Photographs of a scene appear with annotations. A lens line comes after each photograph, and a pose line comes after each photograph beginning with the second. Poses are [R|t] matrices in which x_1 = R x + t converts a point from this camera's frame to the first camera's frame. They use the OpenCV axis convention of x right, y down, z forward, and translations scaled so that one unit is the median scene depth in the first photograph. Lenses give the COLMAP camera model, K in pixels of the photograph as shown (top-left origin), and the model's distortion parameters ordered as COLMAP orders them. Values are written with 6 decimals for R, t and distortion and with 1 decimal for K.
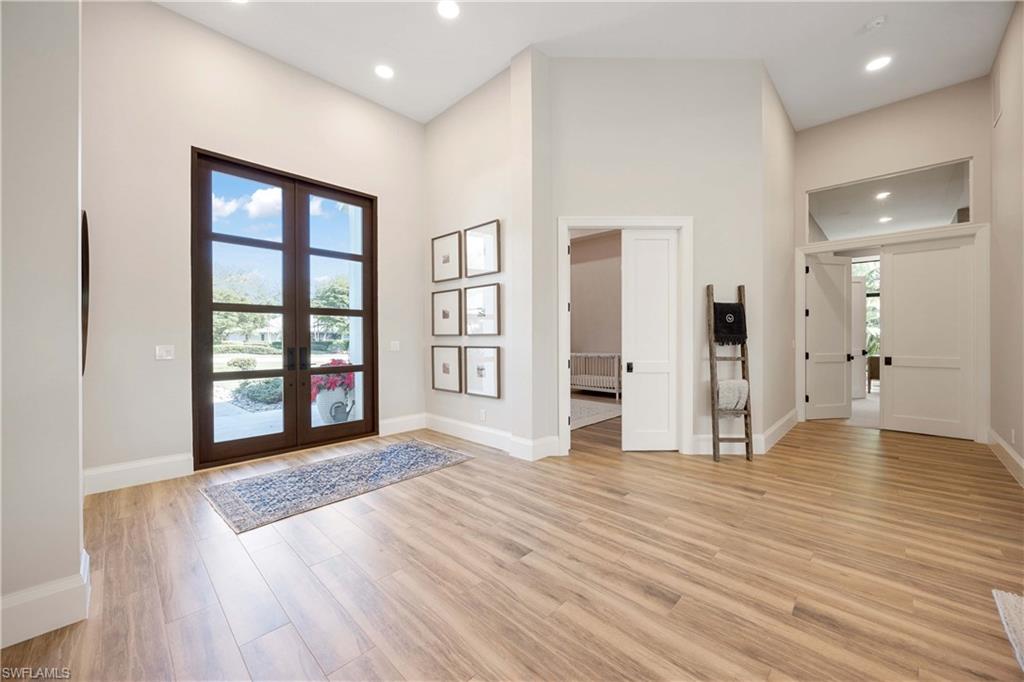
lens RADIAL K [[390.9, 0, 512.9], [0, 390.9, 338.8], [0, 0, 1]] dist [-0.002565, -0.000706]
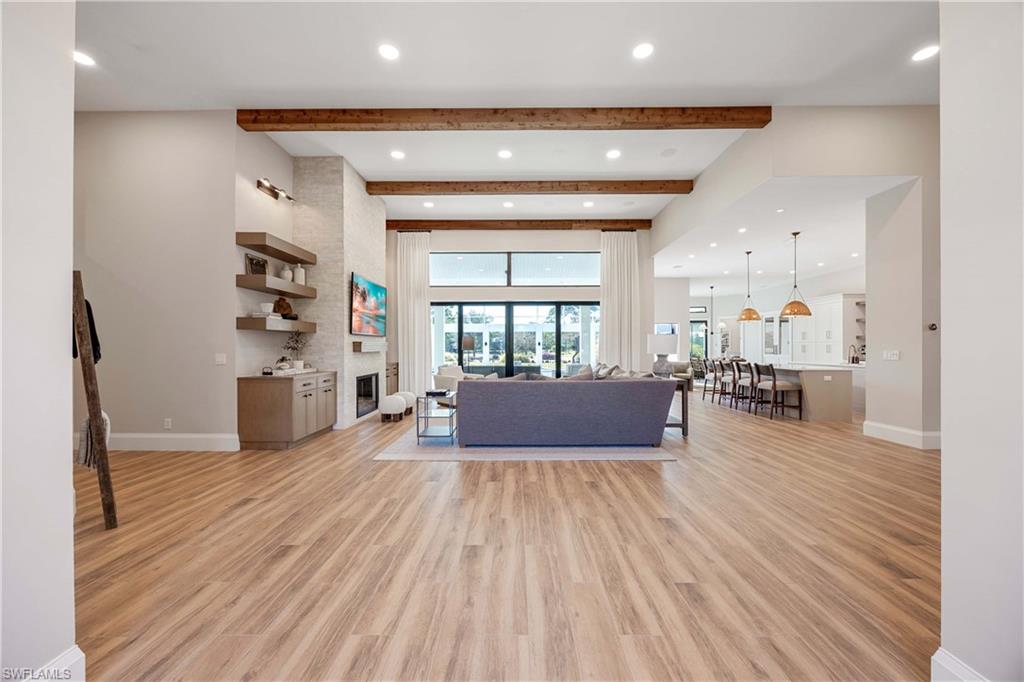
lens RADIAL K [[390.9, 0, 513.0], [0, 390.9, 349.2], [0, 0, 1]] dist [-0.002565, -0.000706]
pose [[-0.692825, 0.001988, 0.721103, -0.454294], [0.010211, 0.999923, 0.007054, -0.005706], [-0.721033, 0.012250, -0.692792, 0.904253]]
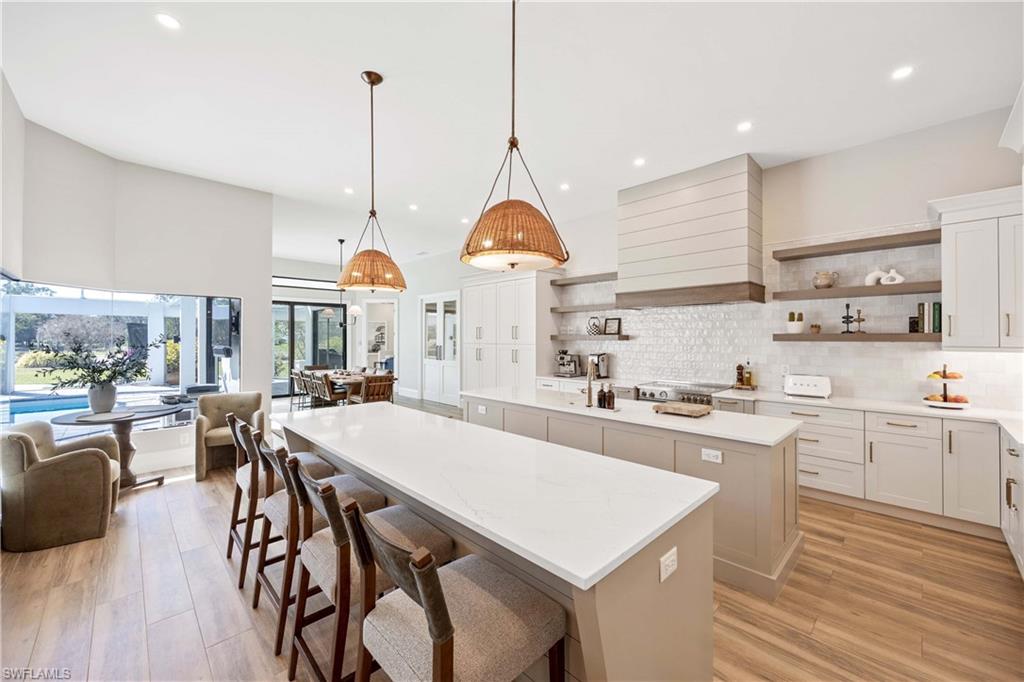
lens RADIAL K [[398.8, 0, 512.3], [0, 398.8, 335.4], [0, 0, 1]] dist [-0.004928, 0.000631]
pose [[-0.999632, 0.004474, 0.026755, -0.084510], [0.004453, 0.999990, -0.000839, -0.047943], [-0.026759, -0.000719, -0.999642, -0.762522]]
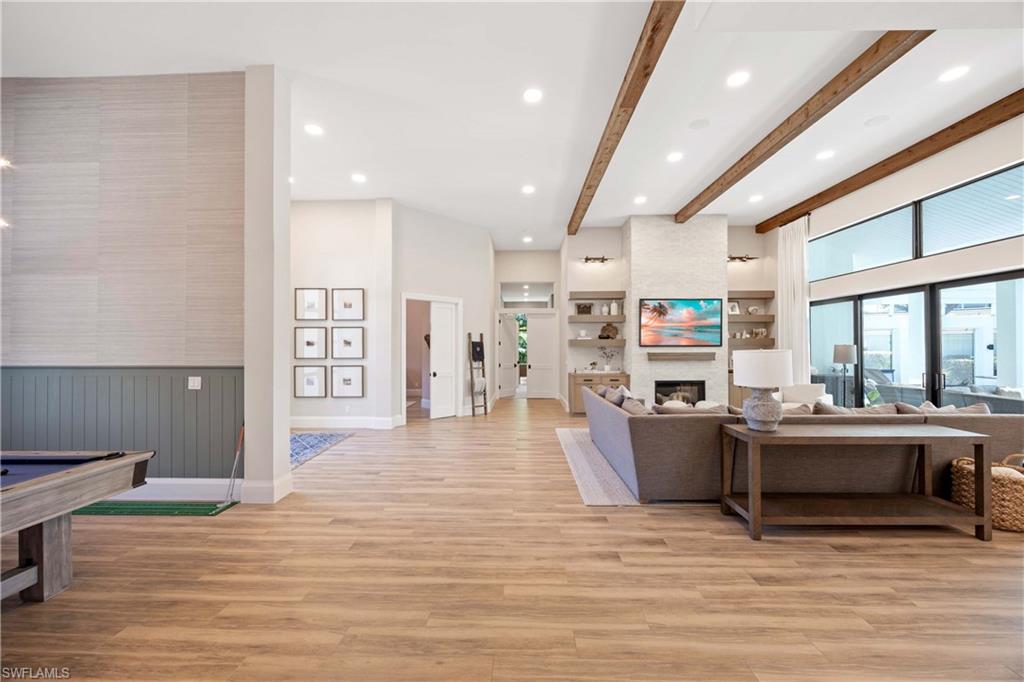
lens RADIAL K [[390.9, 0, 514.4], [0, 390.9, 343.3], [0, 0, 1]] dist [-0.002565, -0.000706]
pose [[0.731798, 0.009869, 0.681451, -0.718459], [0.002362, 0.999852, -0.017016, -0.045066], [-0.681518, 0.014062, 0.731666, -0.661298]]
